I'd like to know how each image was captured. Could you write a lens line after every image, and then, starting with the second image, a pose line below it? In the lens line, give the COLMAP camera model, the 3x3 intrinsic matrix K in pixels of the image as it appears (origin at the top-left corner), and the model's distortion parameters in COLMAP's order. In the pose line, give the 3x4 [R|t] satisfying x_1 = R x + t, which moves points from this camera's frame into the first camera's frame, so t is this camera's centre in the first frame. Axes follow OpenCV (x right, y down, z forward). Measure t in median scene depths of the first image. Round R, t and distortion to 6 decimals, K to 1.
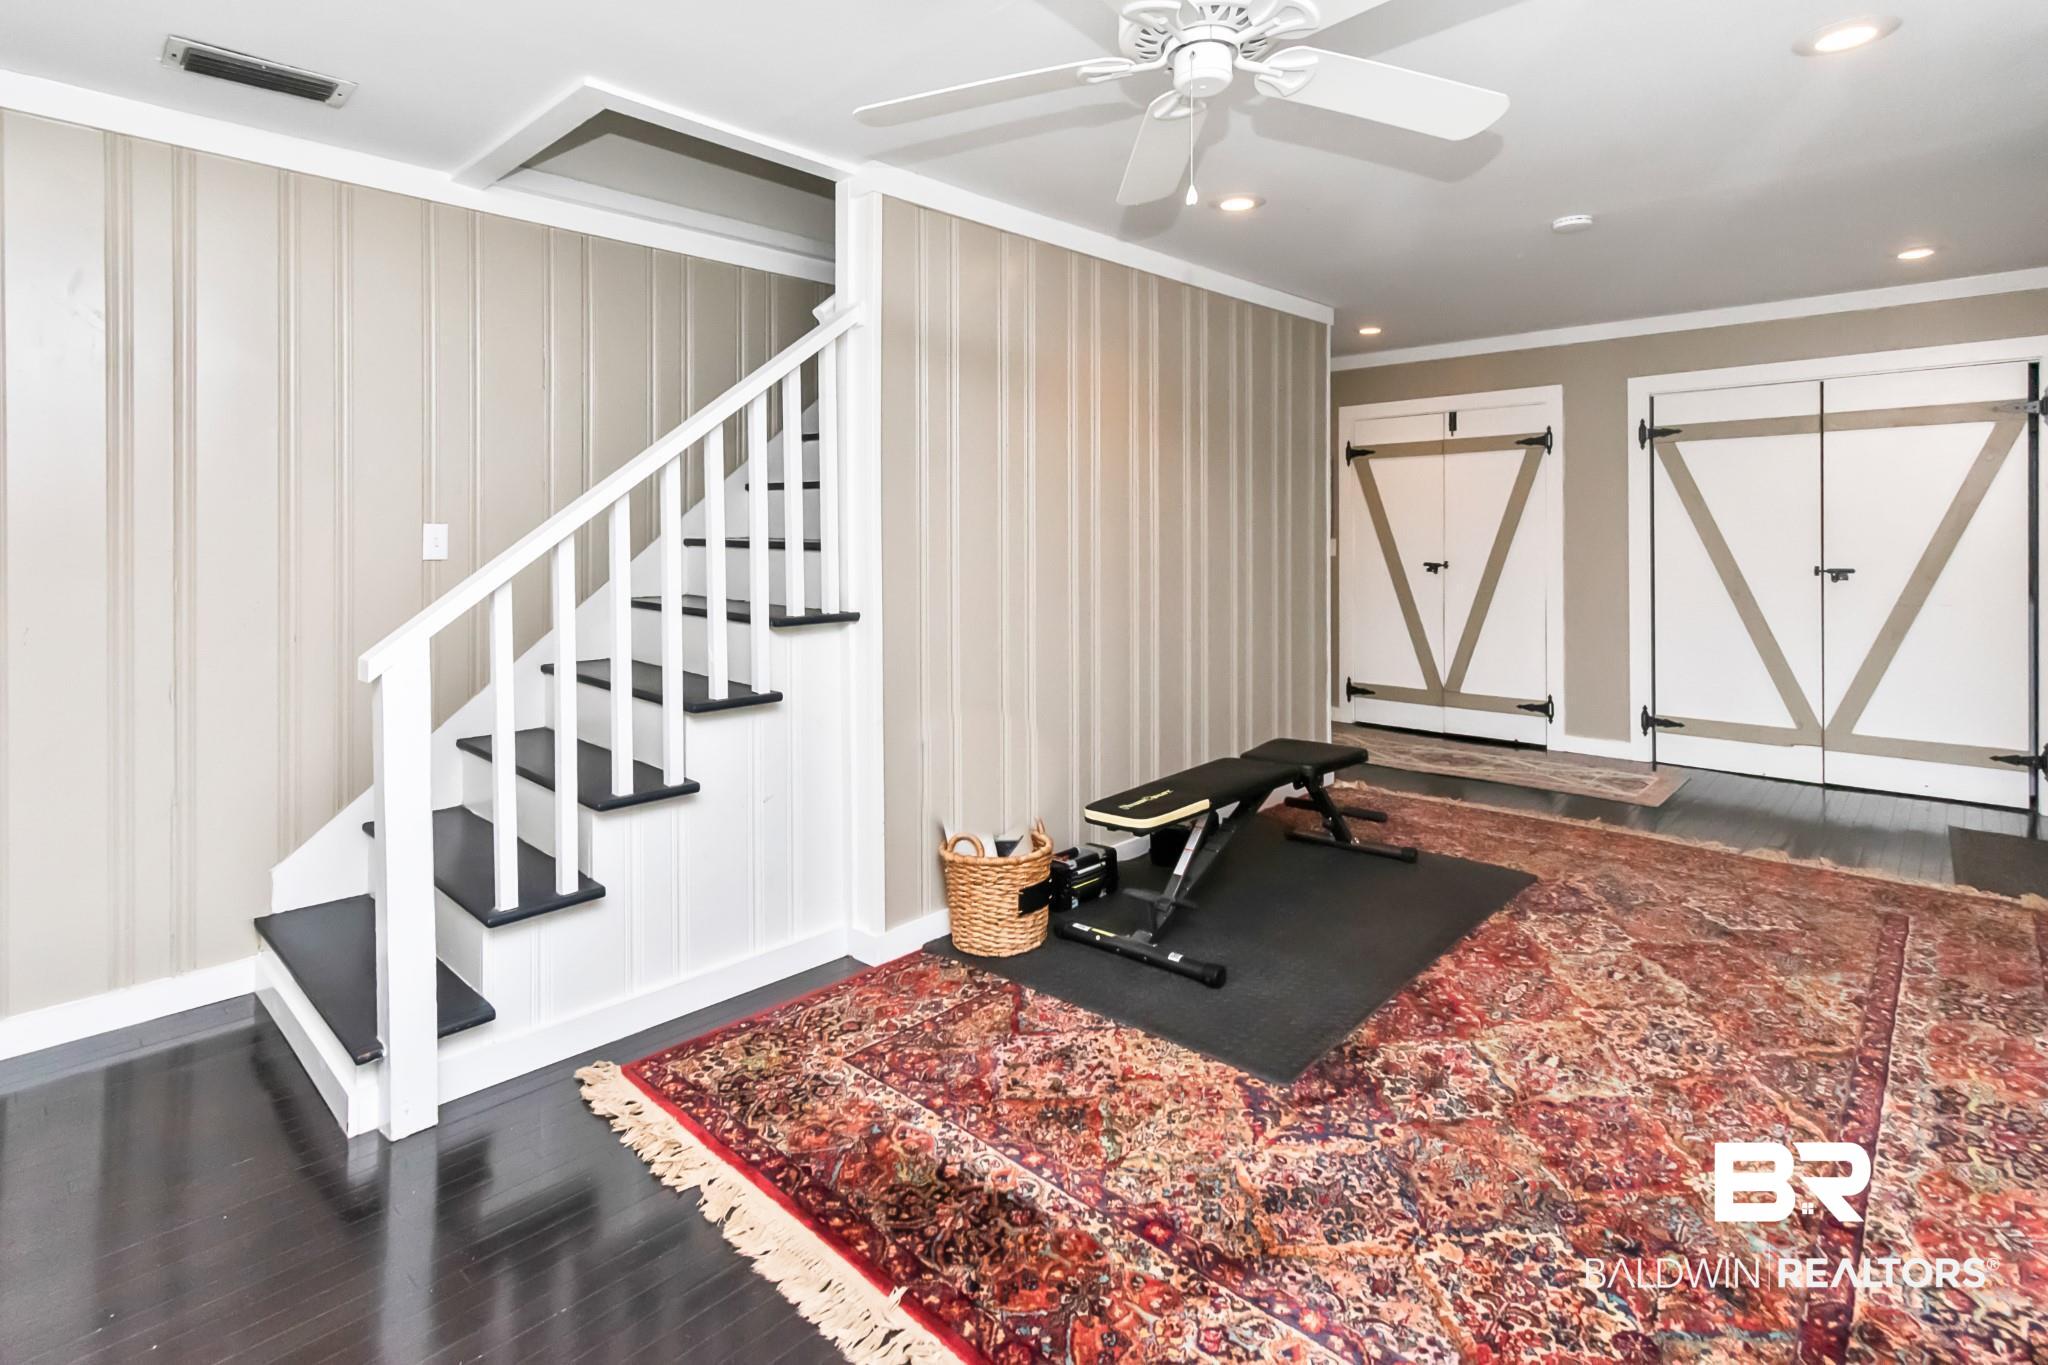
lens RADIAL K [[946.2, 0, 1027.7], [0, 946.2, 661.8], [0, 0, 1]] dist [0.003248, -0.000027]
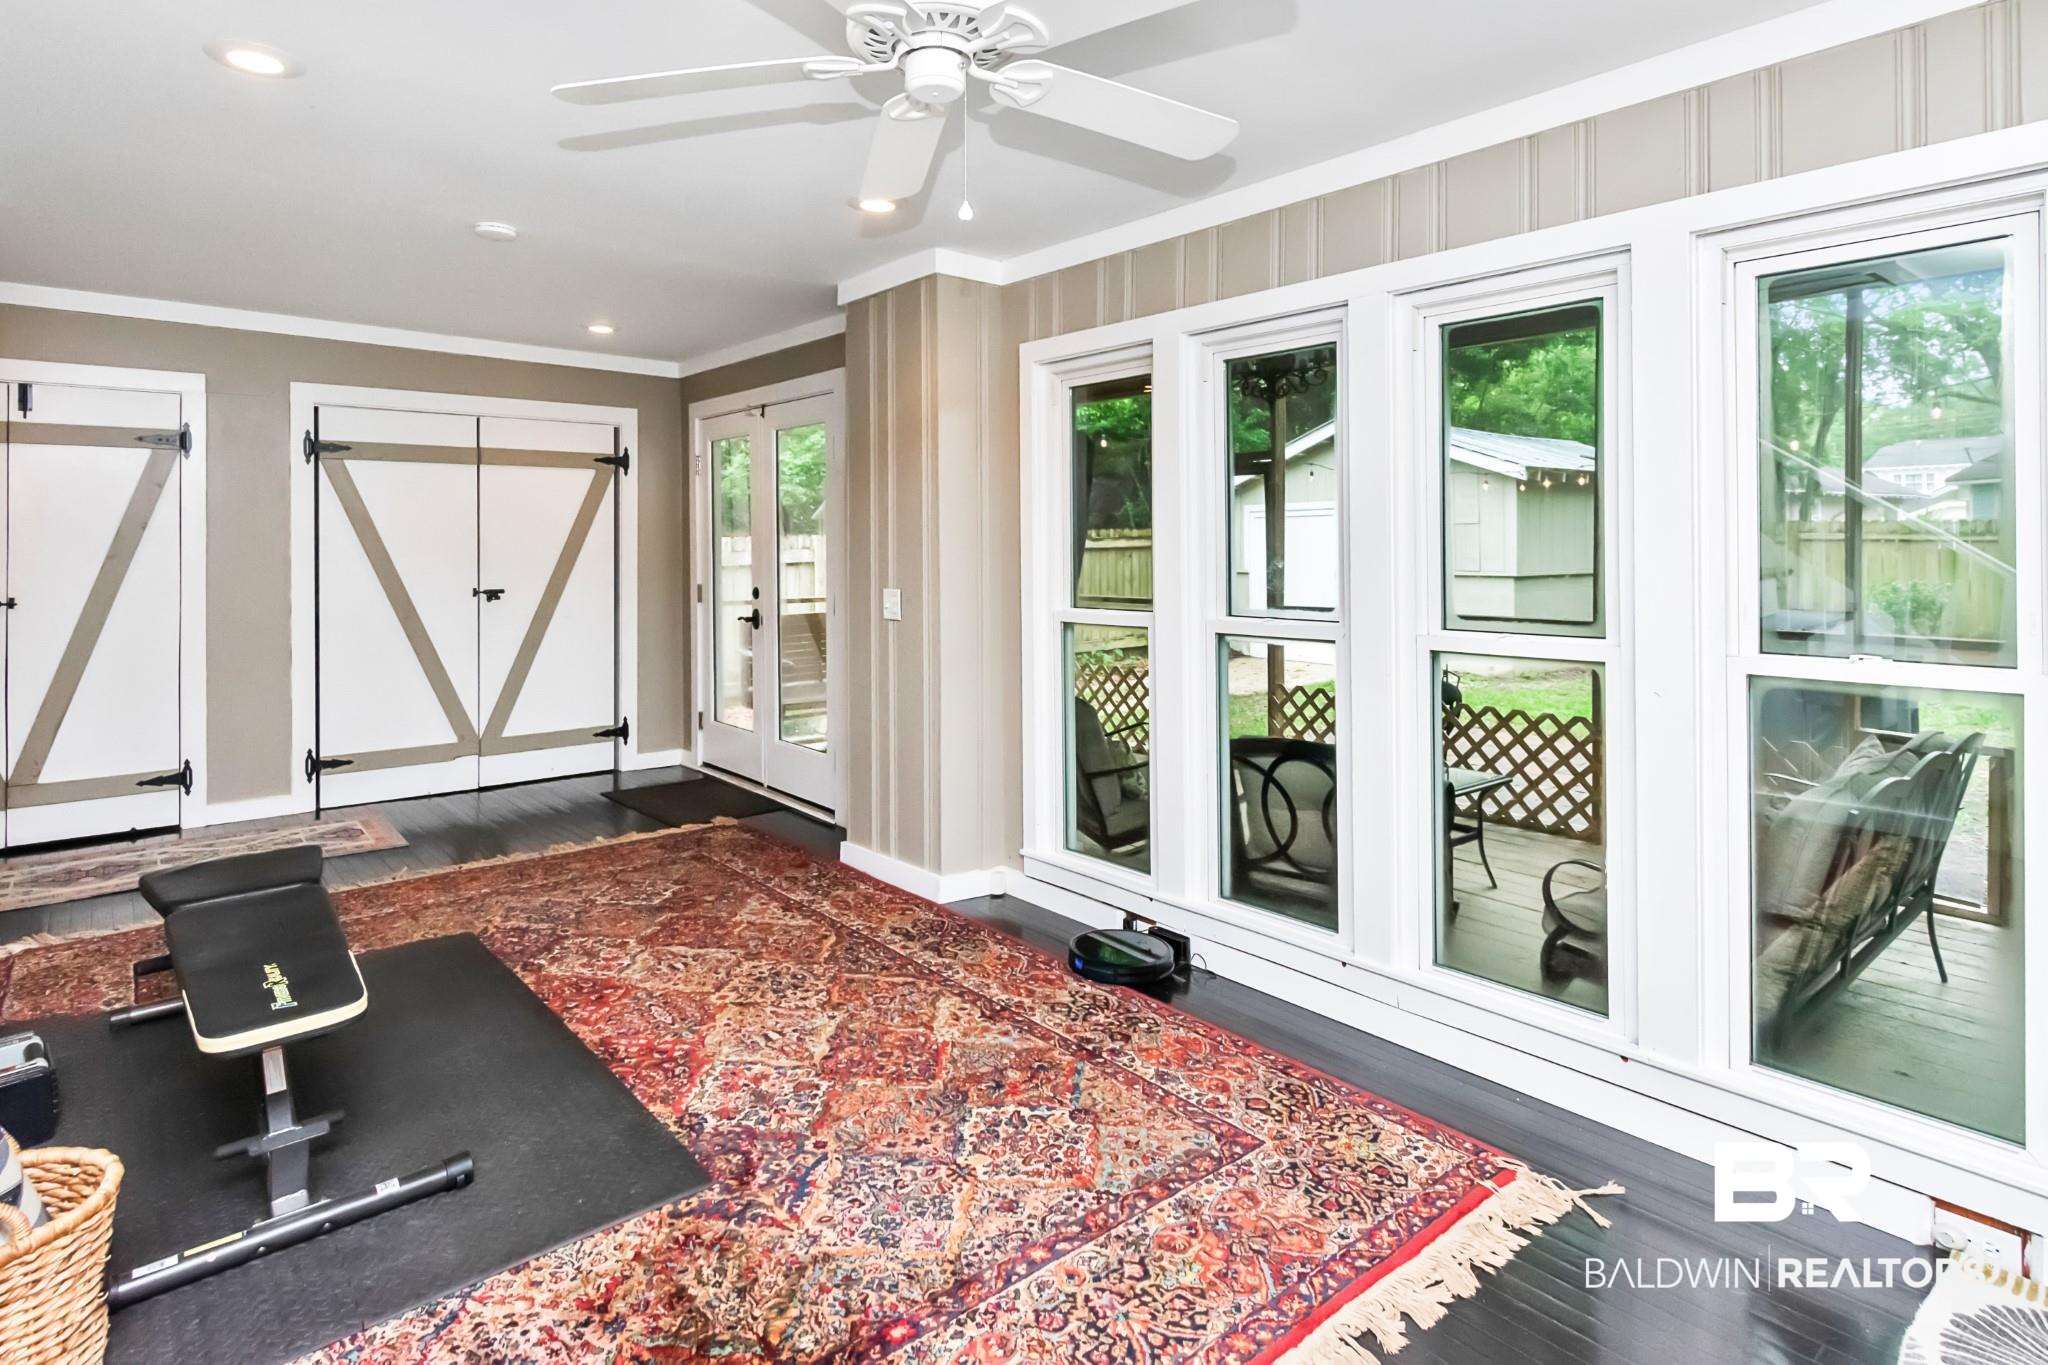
lens RADIAL K [[1026.6, 0, 1024.0], [0, 1026.6, 682.5], [0, 0, 1]] dist [-0.003726, -0.000538]
pose [[0.160132, -0.119000, 0.979896, -0.440671], [0.132468, 0.986318, 0.098132, -0.051864], [-0.978167, 0.114091, 0.173705, 0.393029]]
